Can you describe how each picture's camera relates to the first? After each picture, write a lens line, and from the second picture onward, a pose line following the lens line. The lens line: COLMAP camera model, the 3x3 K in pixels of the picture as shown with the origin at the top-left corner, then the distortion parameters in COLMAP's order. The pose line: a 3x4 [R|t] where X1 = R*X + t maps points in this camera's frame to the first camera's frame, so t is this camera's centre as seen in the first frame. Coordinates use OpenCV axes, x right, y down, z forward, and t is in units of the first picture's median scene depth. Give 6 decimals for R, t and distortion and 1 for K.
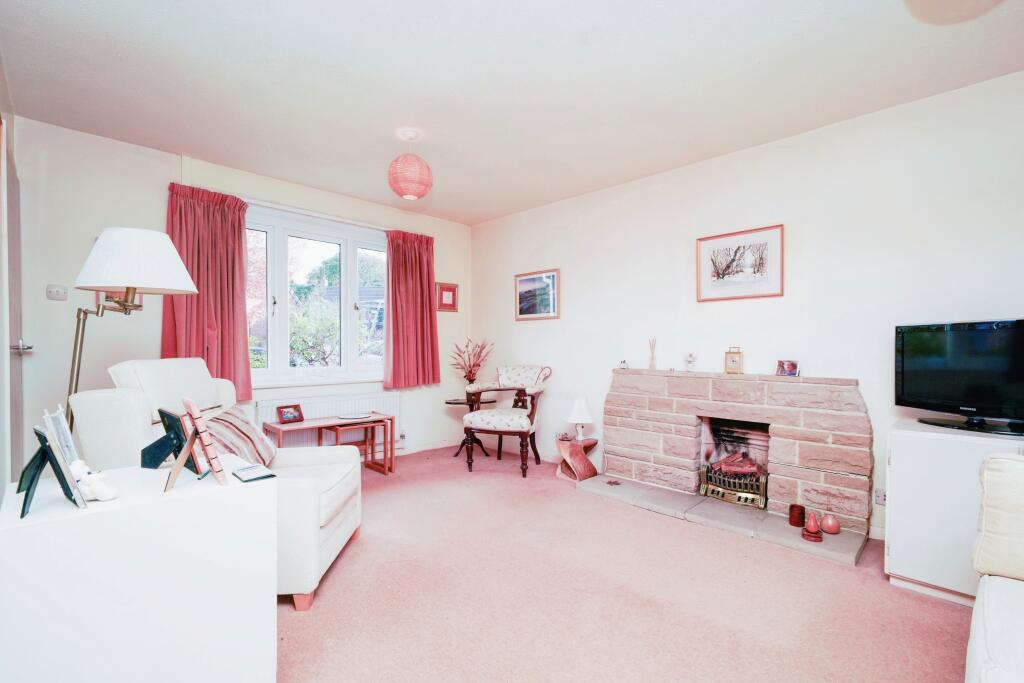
lens RADIAL K [[447.0, 0, 514.4], [0, 447.0, 356.6], [0, 0, 1]] dist [-0.005165, -0.001388]
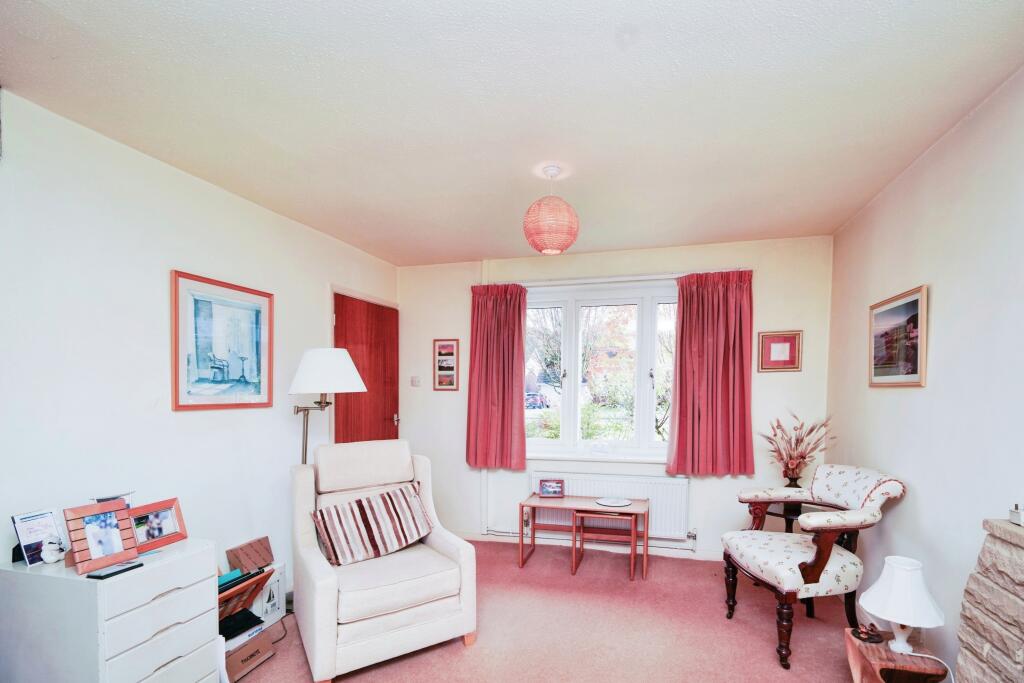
lens RADIAL K [[465.1, 0, 540.6], [0, 465.1, 402.5], [0, 0, 1]] dist [0.000792, 0.000007]
pose [[0.522817, 0.020354, -0.852202, 0.309236], [-0.017161, 0.999764, 0.013350, -0.064989], [0.852272, 0.007645, 0.523043, 0.356481]]
